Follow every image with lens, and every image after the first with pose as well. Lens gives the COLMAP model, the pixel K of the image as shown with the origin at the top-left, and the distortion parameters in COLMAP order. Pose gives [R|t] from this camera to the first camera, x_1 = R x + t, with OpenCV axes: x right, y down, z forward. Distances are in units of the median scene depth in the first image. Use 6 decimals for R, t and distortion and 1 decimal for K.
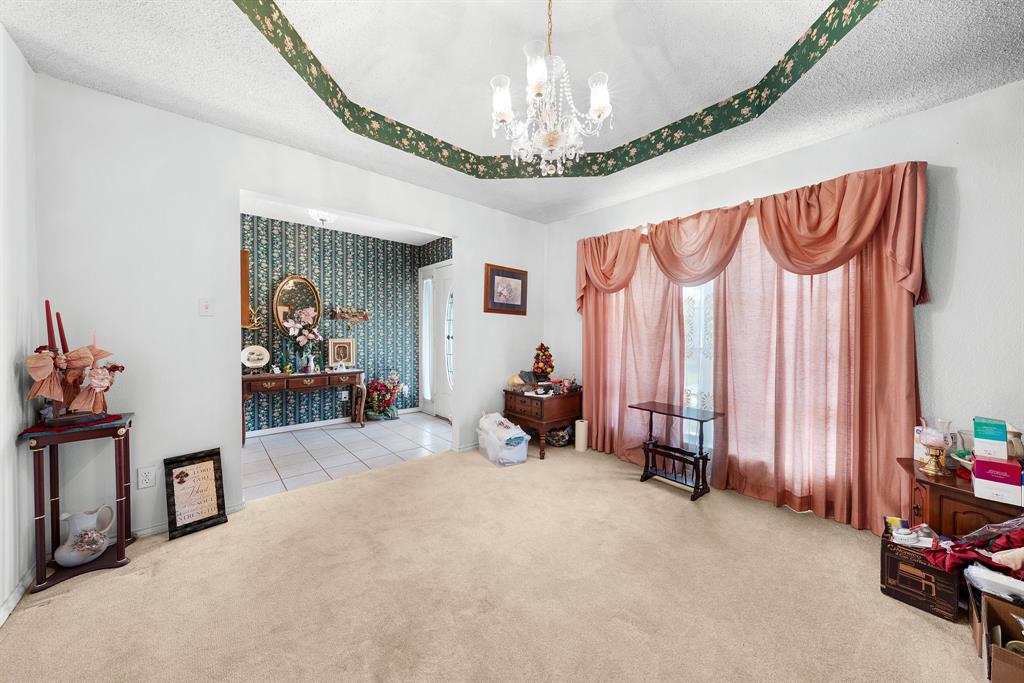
lens RADIAL K [[353.9, 0, 512.4], [0, 353.9, 338.0], [0, 0, 1]] dist [-0.001883, -0.000097]
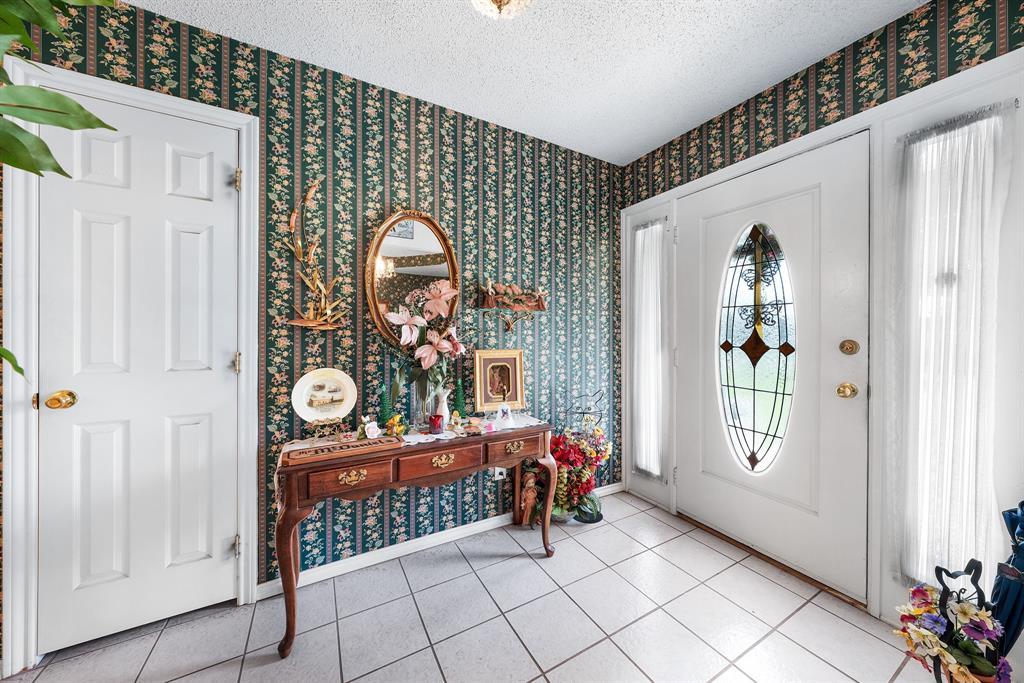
lens RADIAL K [[351.6, 0, 510.0], [0, 351.6, 334.7], [0, 0, 1]] dist [0.000212, -0.000011]
pose [[0.977170, -0.004397, -0.212412, -0.398372], [0.001548, 0.999907, -0.013576, -0.012244], [0.212452, 0.012937, 0.977086, 0.596993]]
